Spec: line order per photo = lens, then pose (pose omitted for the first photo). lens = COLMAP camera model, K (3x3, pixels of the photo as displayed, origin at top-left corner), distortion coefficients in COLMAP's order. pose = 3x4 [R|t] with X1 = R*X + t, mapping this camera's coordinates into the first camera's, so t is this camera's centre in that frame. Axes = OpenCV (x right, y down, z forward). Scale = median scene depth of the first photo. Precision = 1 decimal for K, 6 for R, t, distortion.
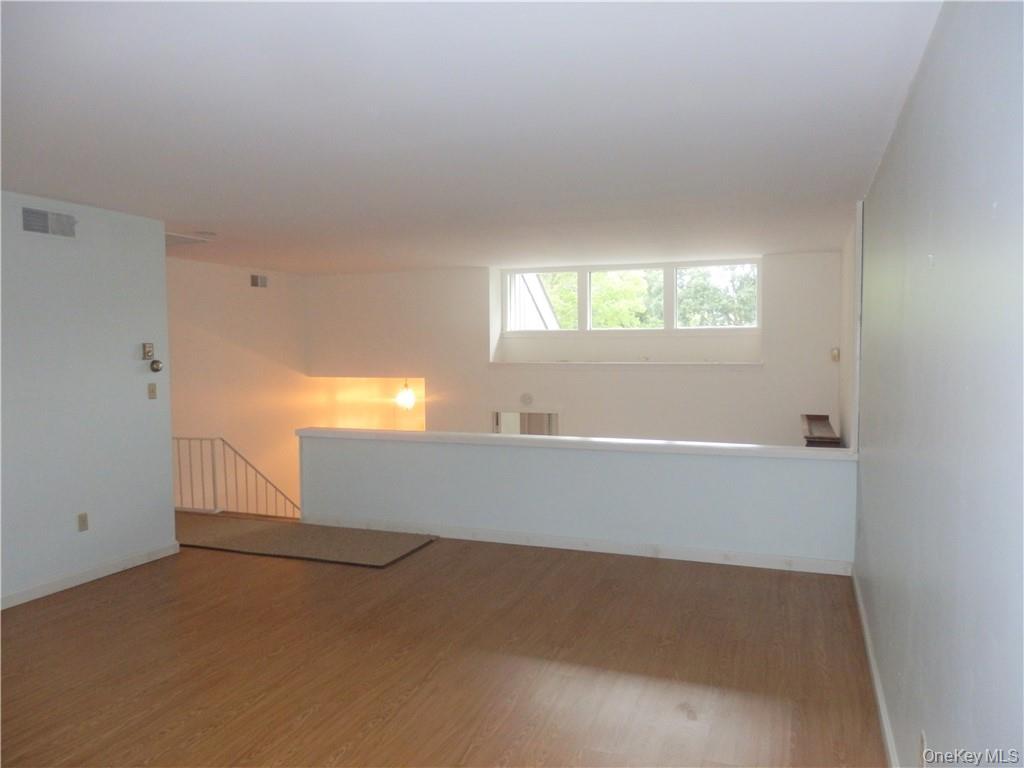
lens RADIAL K [[752.3, 0, 512.0], [0, 752.3, 384.0], [0, 0, 1]] dist [0.000199, 0.002160]
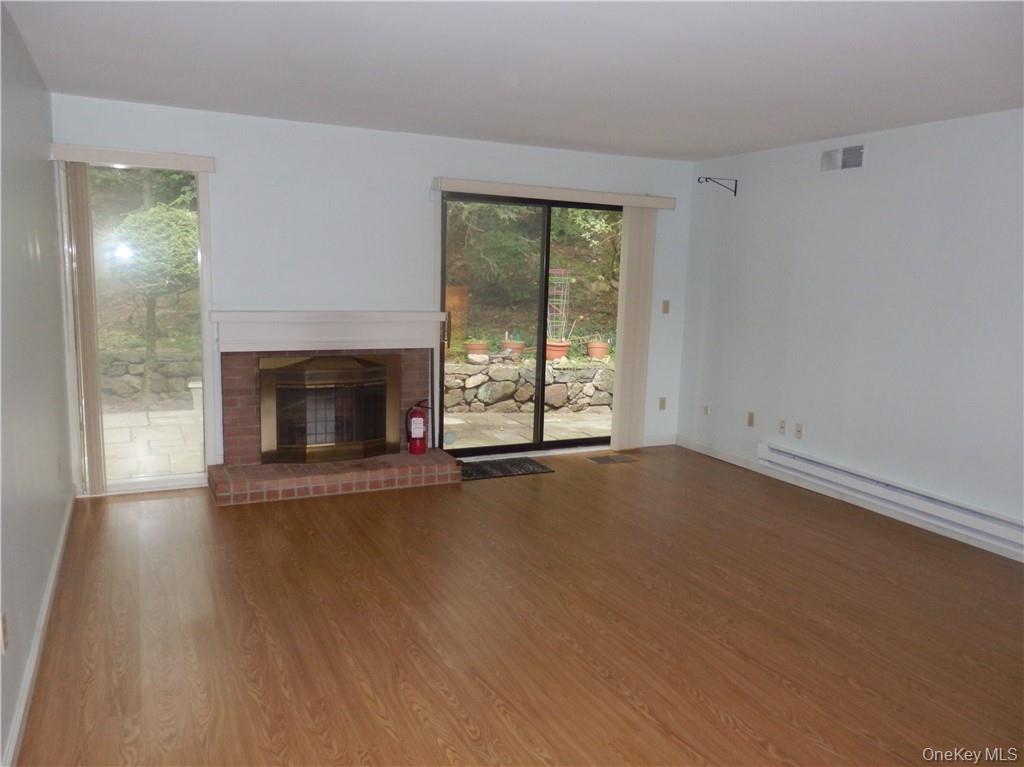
lens RADIAL K [[752.3, 0, 512.0], [0, 752.3, 383.5], [0, 0, 1]] dist [0.000199, 0.002160]
pose [[-0.675605, 0.106442, -0.729540, 0.511713], [-0.058666, 0.978624, 0.197113, -0.081336], [0.734926, 0.175970, -0.654919, 1.368691]]
